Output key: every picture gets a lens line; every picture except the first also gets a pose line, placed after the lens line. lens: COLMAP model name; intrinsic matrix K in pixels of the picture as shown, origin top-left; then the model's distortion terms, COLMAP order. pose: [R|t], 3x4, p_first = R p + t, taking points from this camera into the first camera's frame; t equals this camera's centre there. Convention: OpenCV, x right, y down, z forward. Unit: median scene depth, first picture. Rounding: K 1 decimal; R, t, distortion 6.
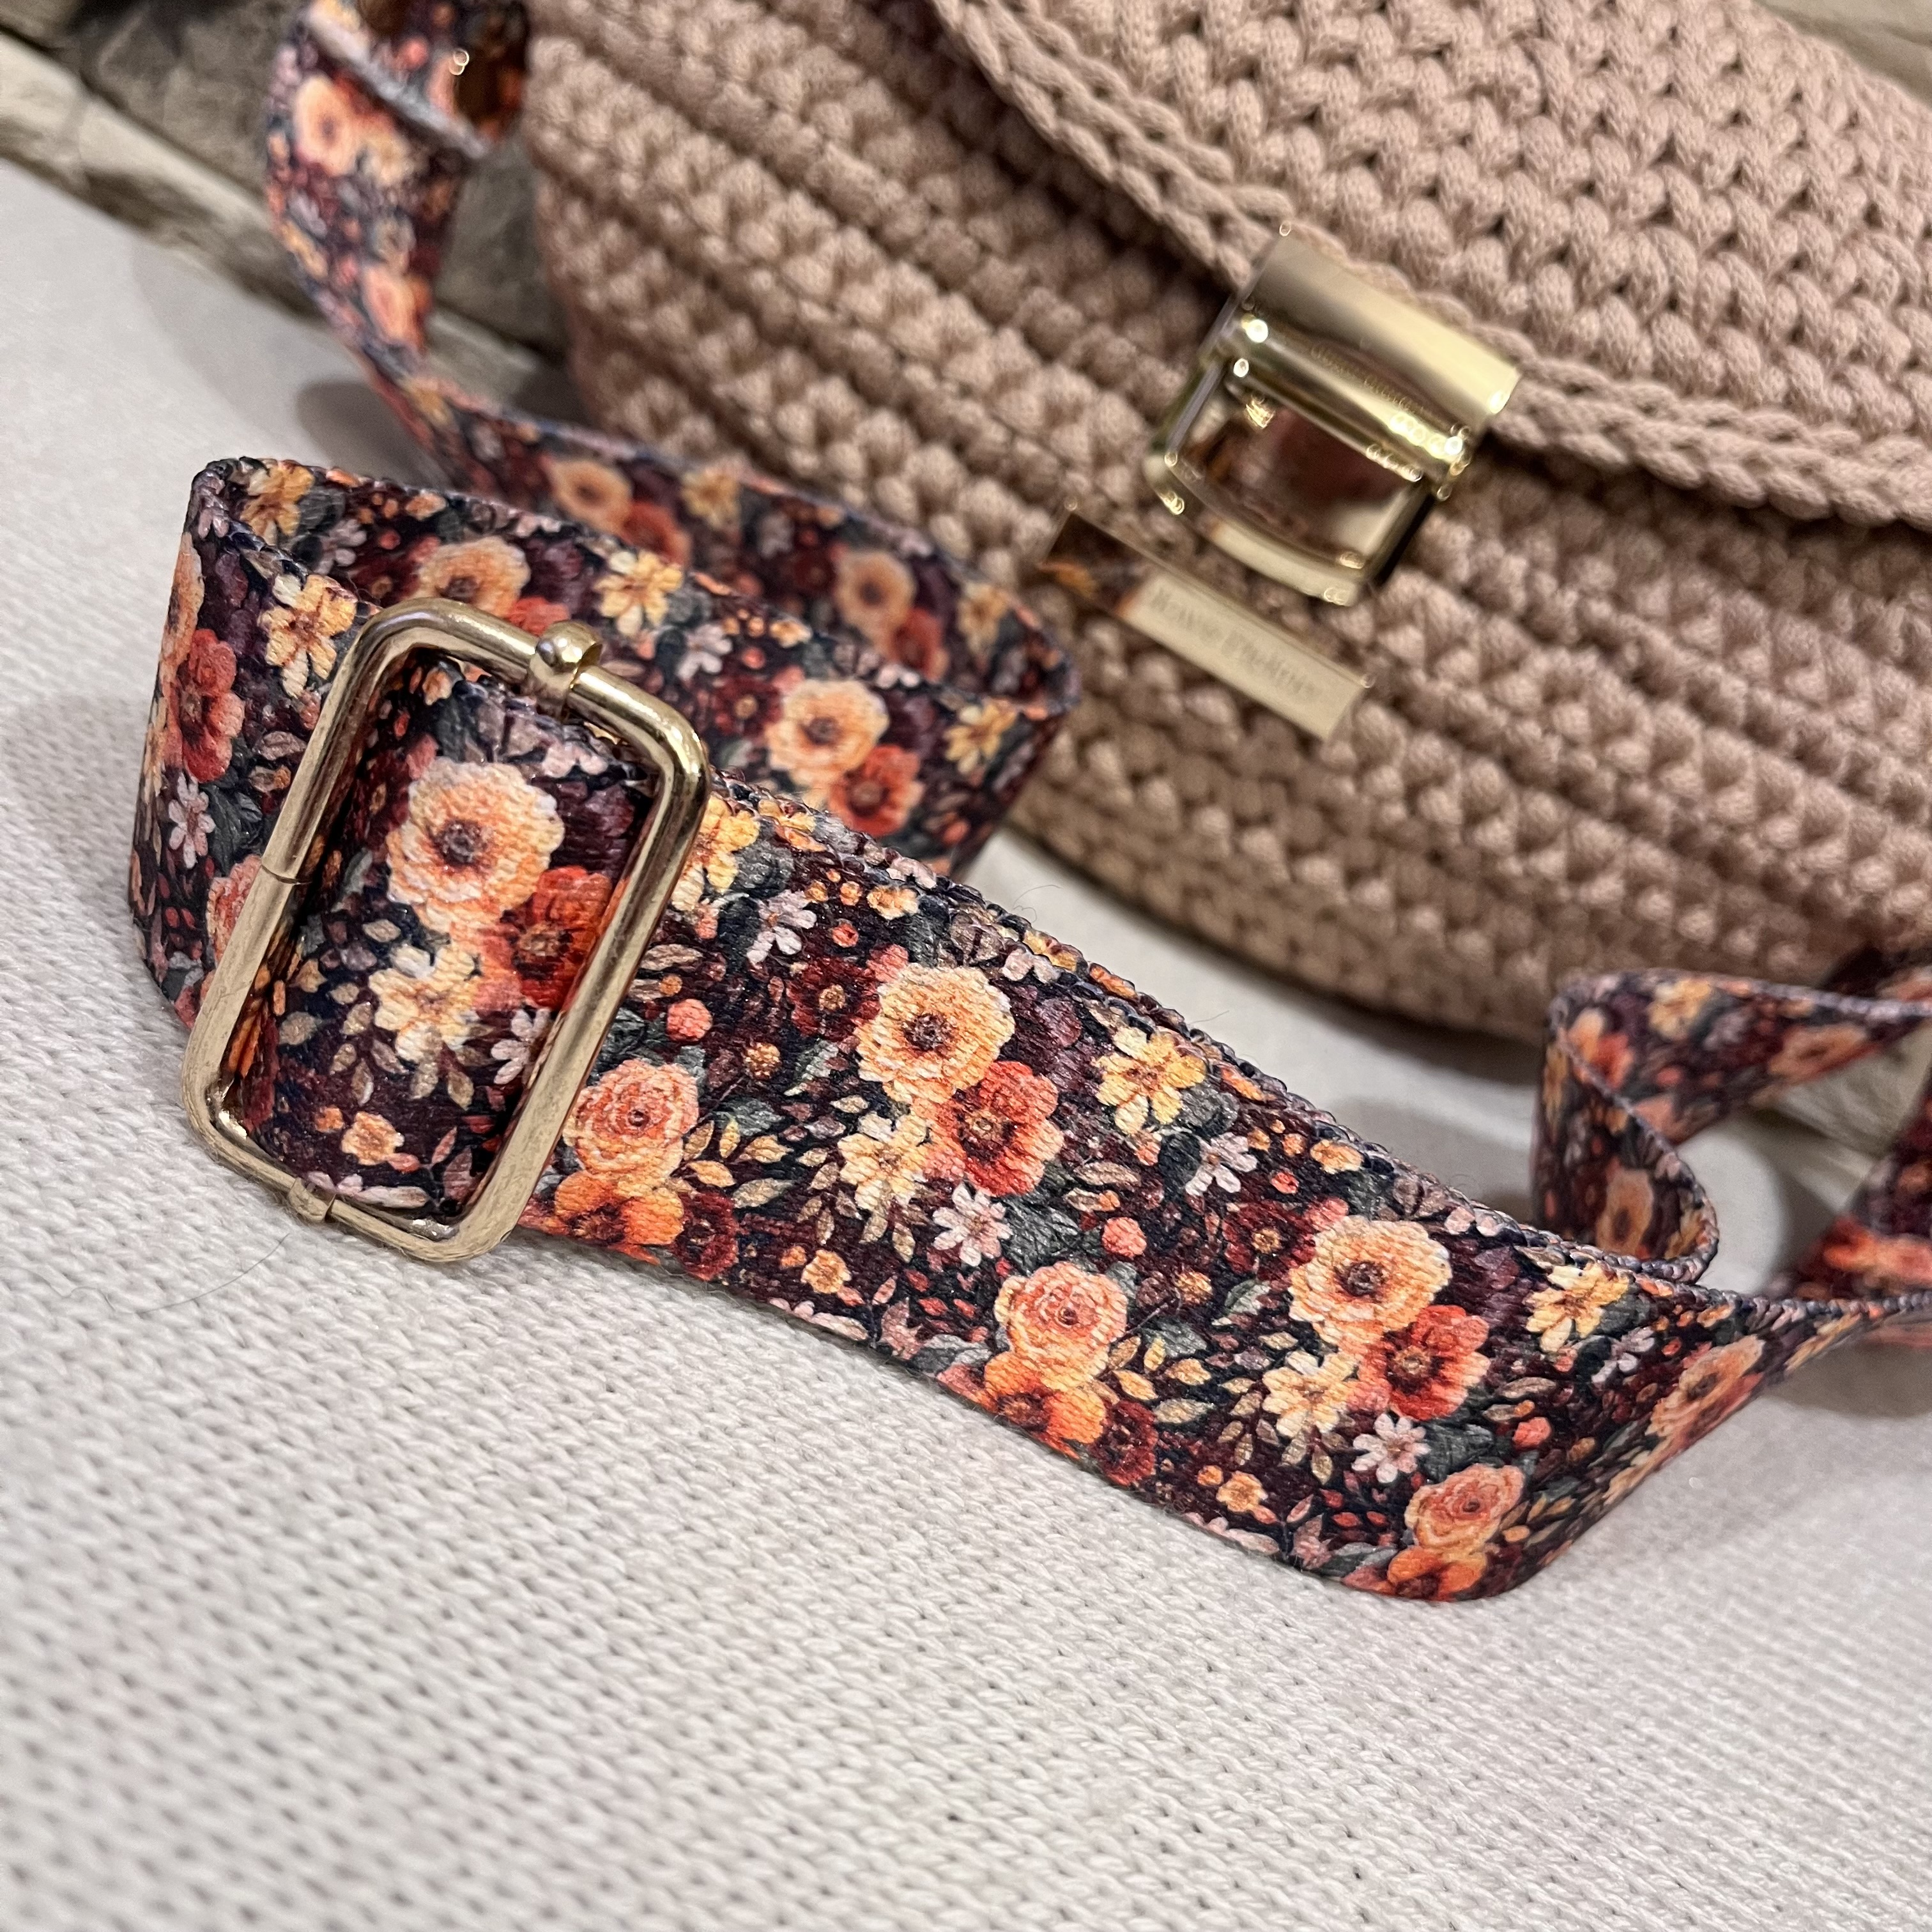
lens RADIAL K [[2029.9, 0, 954.0], [0, 2029.9, 976.3], [0, 0, 1]] dist [0.002429, 0.000000]
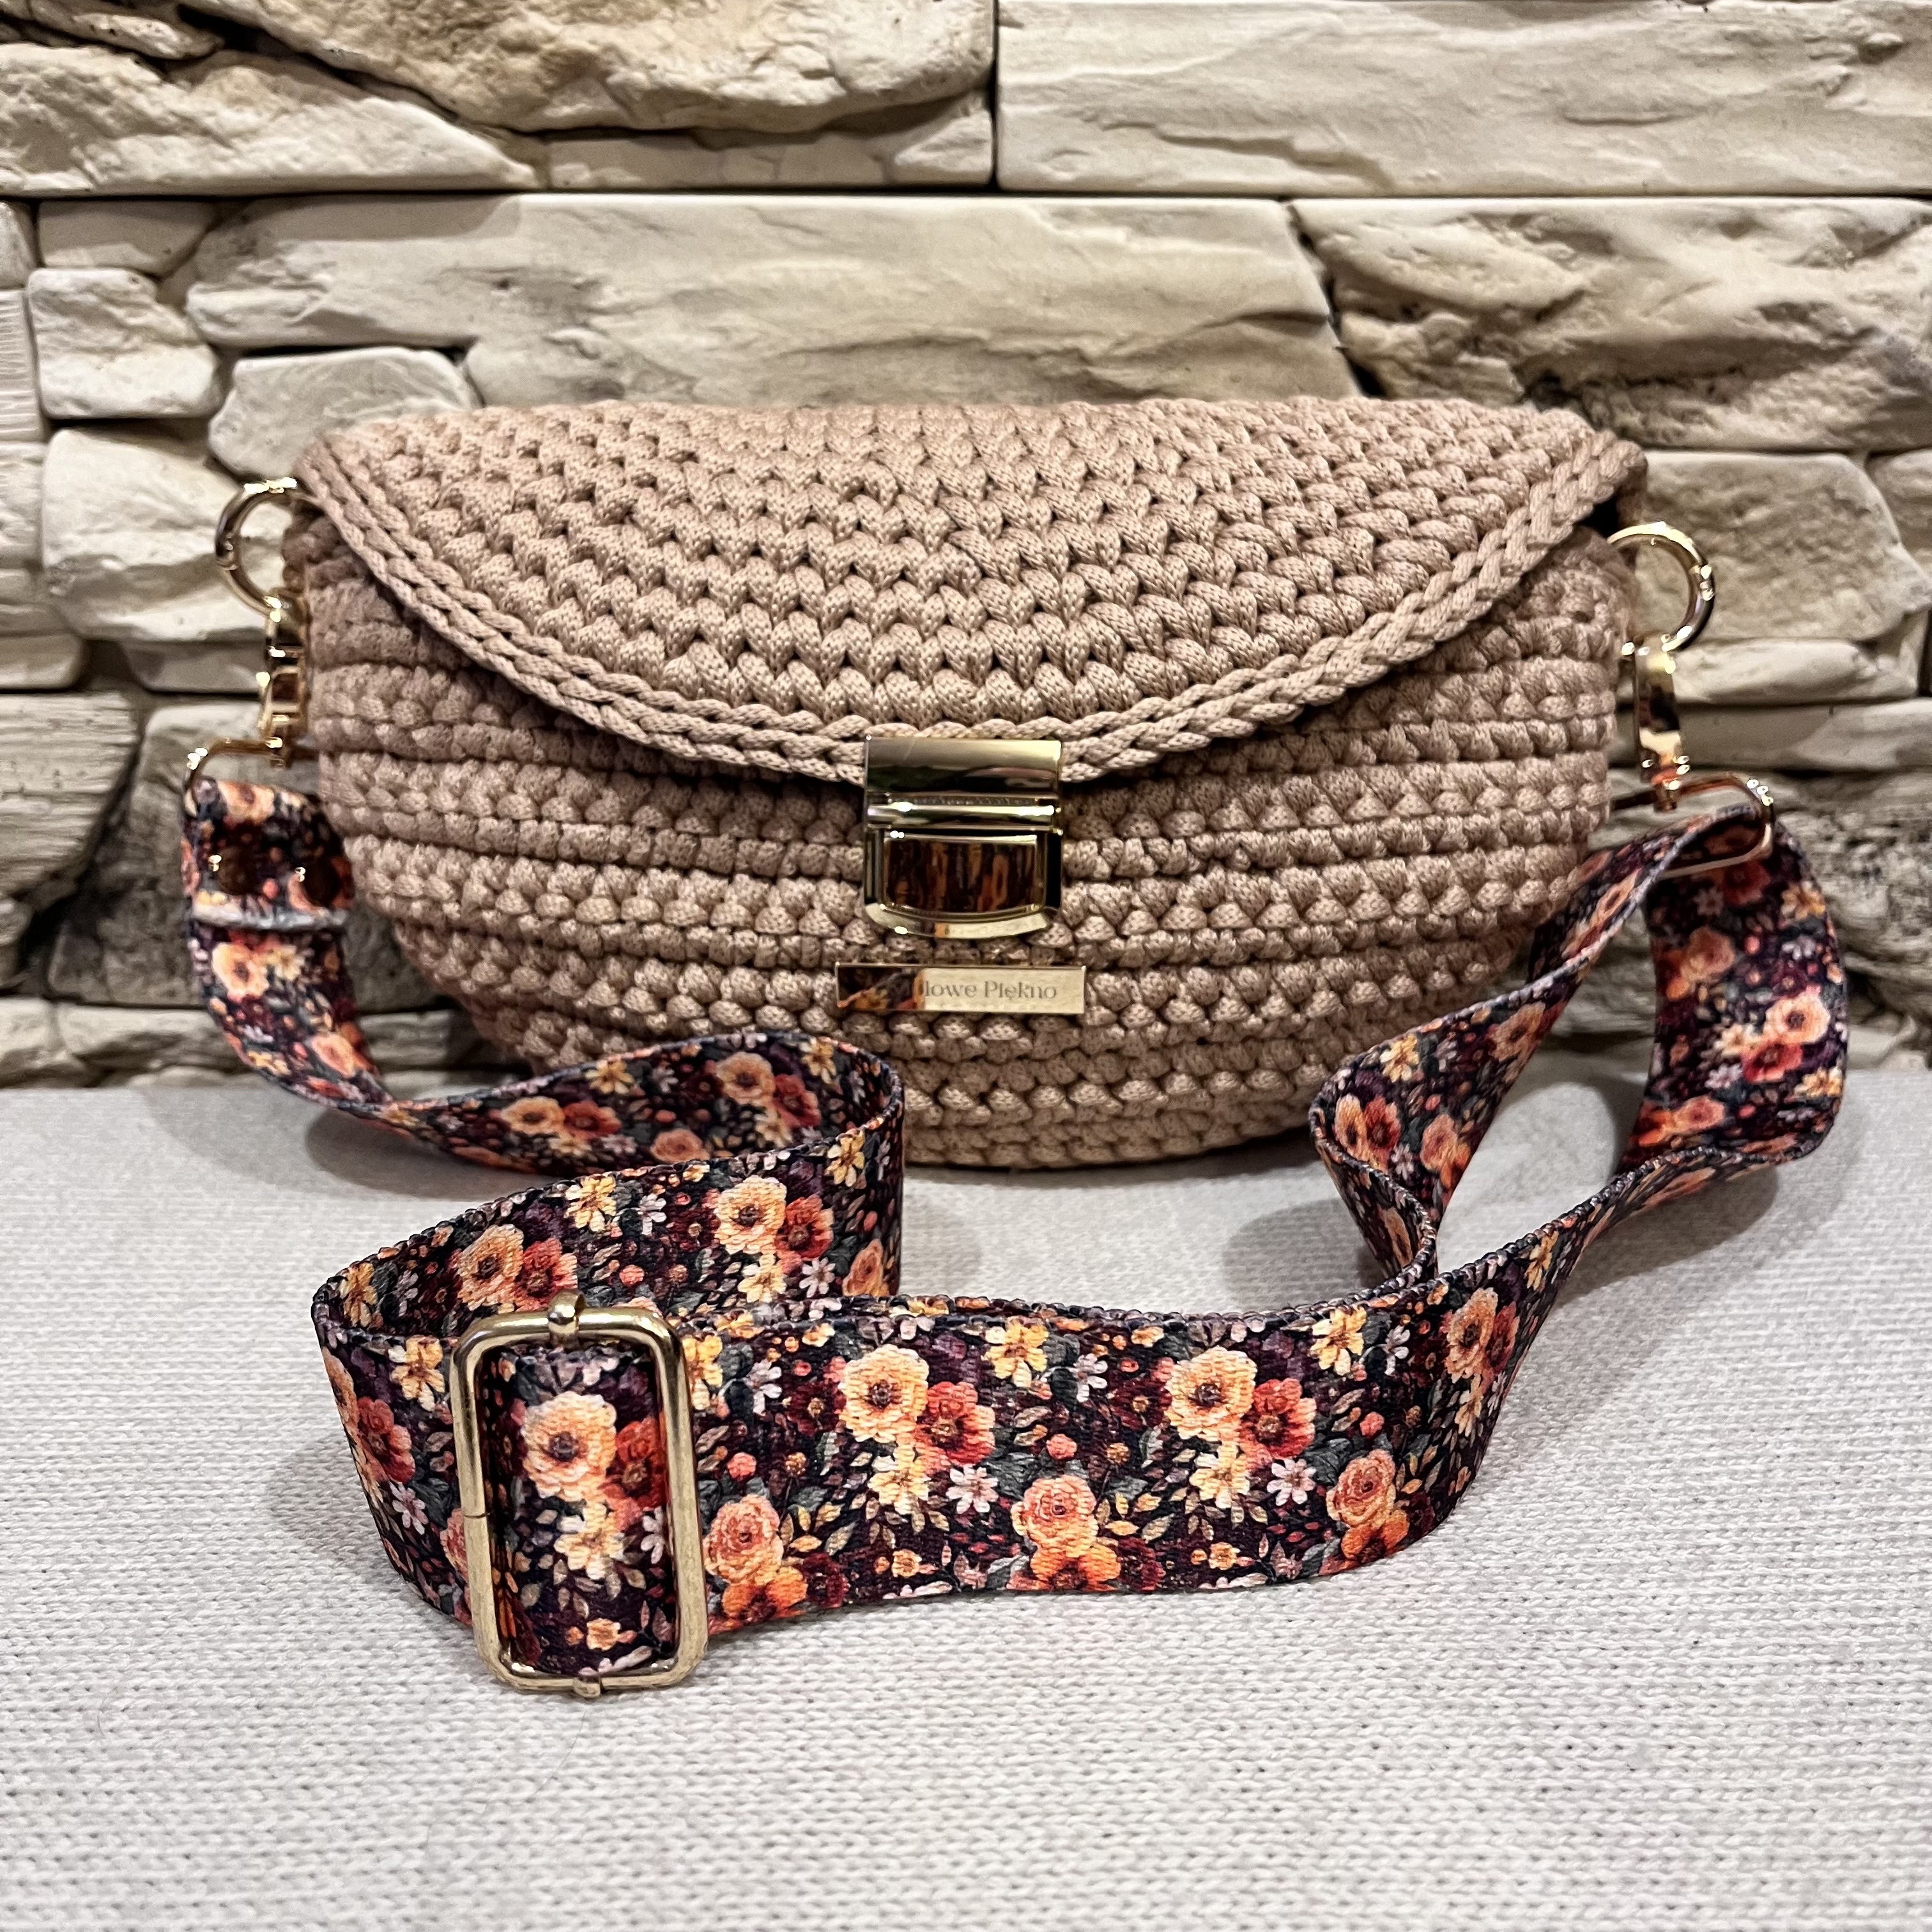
lens RADIAL K [[2029.9, 0, 958.9], [0, 2029.9, 958.1], [0, 0, 1]] dist [0.002429, 0.000000]
pose [[0.868721, -0.495297, -0.002148, 0.186823], [0.491823, 0.863125, -0.114567, -0.048379], [0.058598, 0.098470, 0.993413, -0.520981]]
